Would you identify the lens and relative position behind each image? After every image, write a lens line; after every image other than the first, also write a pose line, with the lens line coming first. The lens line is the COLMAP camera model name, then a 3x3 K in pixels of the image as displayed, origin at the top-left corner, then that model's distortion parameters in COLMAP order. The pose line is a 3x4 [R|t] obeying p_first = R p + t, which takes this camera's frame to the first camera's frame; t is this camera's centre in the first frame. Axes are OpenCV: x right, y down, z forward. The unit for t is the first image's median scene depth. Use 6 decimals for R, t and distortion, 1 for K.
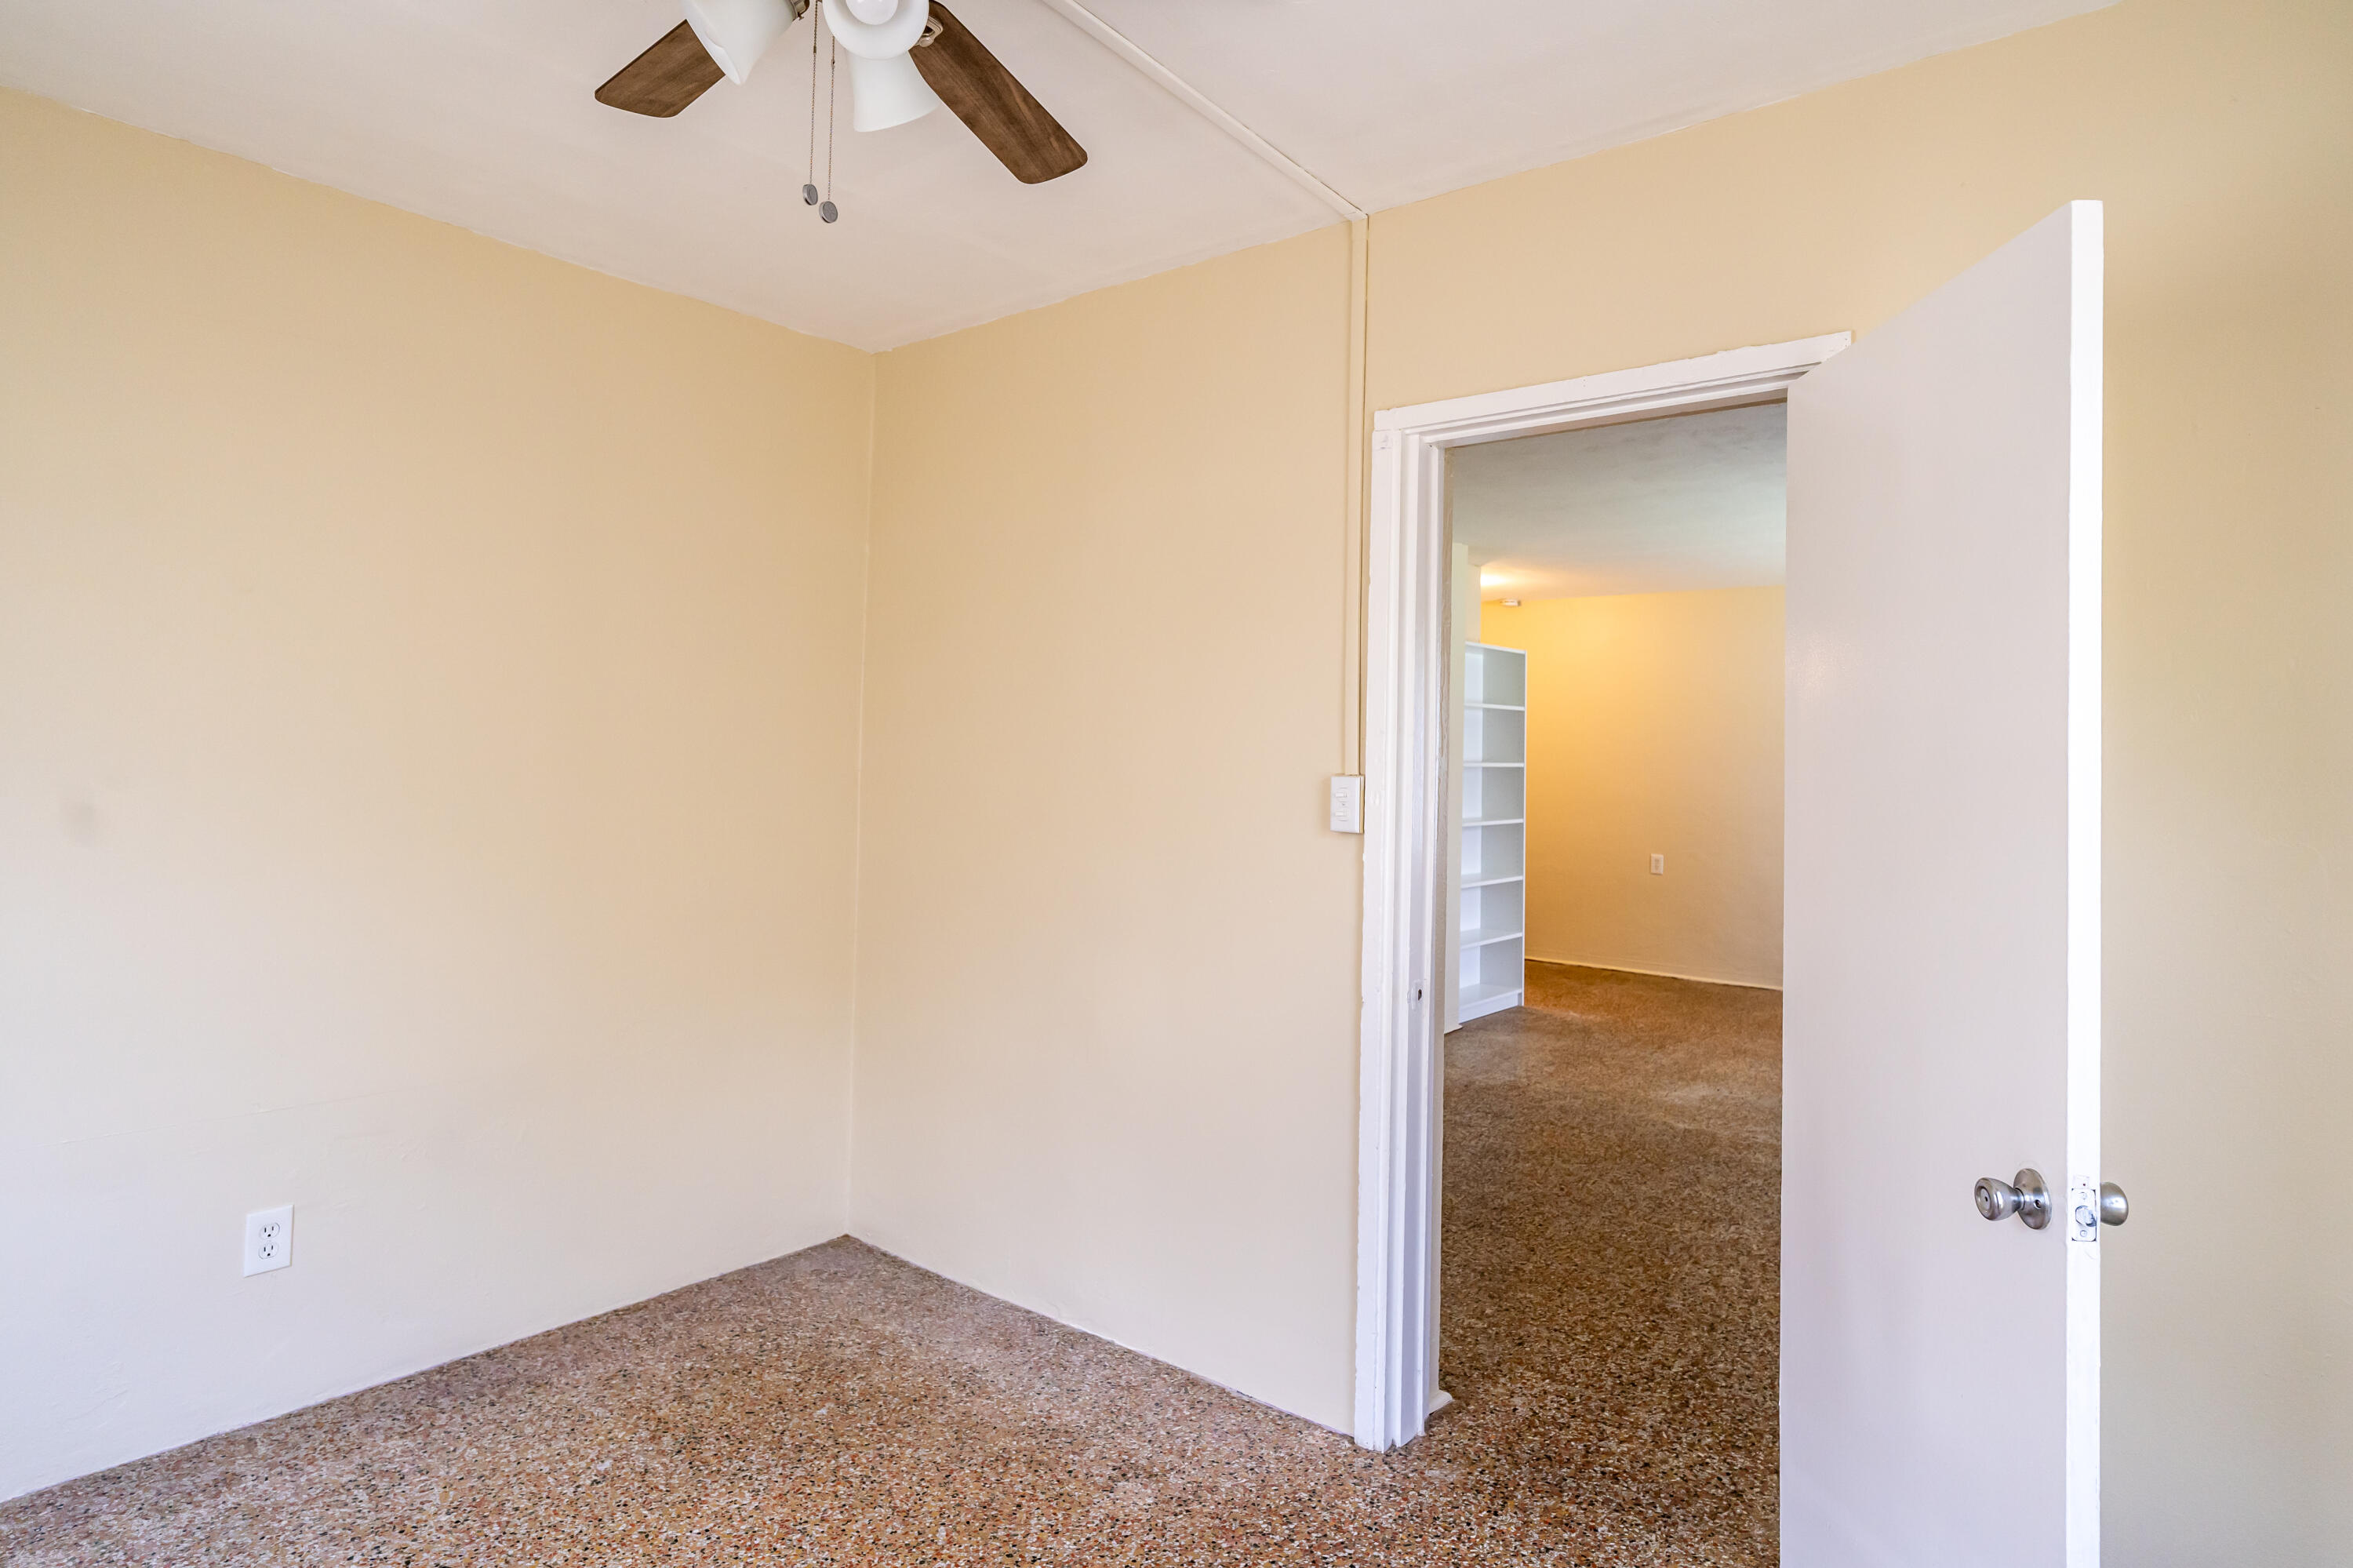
lens RADIAL K [[1323.4, 0, 1190.3], [0, 1323.4, 721.6], [0, 0, 1]] dist [-0.003061, 0.002152]
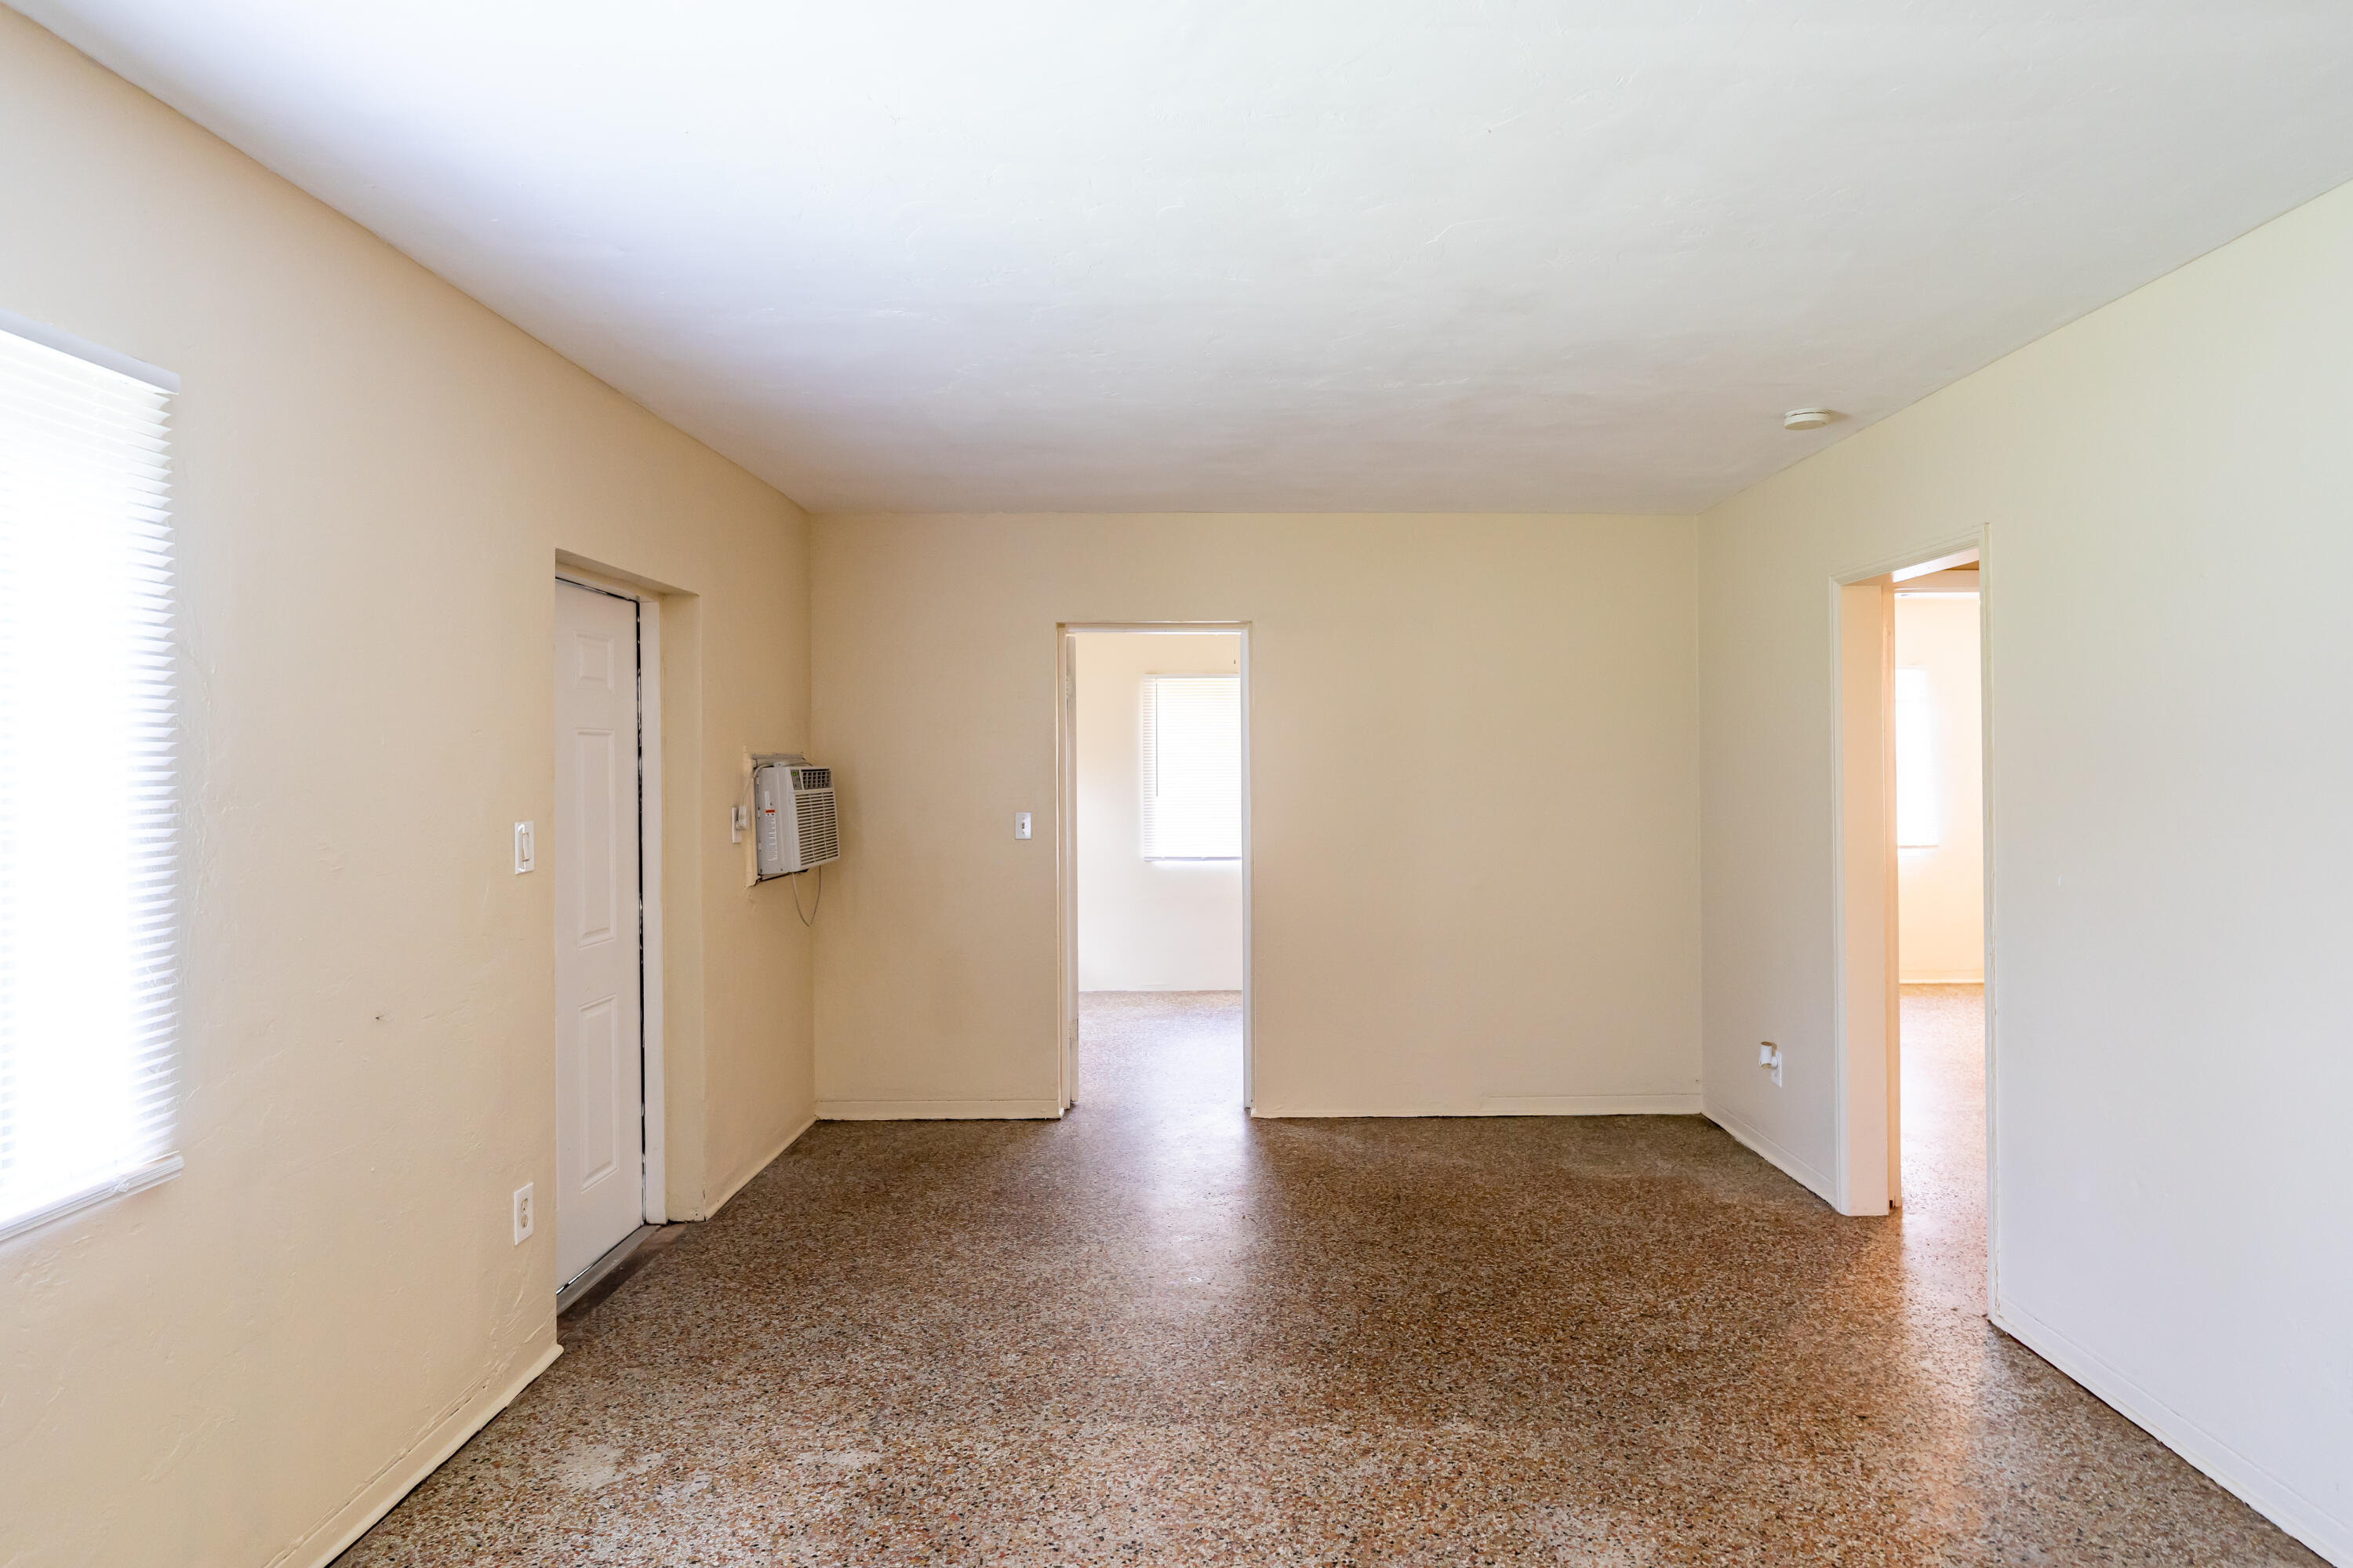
lens RADIAL K [[1307.0, 0, 1223.0], [0, 1307.0, 772.4], [0, 0, 1]] dist [-0.004666, 0.003234]
pose [[-0.763776, -0.010756, -0.645391, 0.561287], [0.007246, 0.999655, -0.025235, 0.022812], [0.645440, -0.023951, -0.763435, 0.937625]]
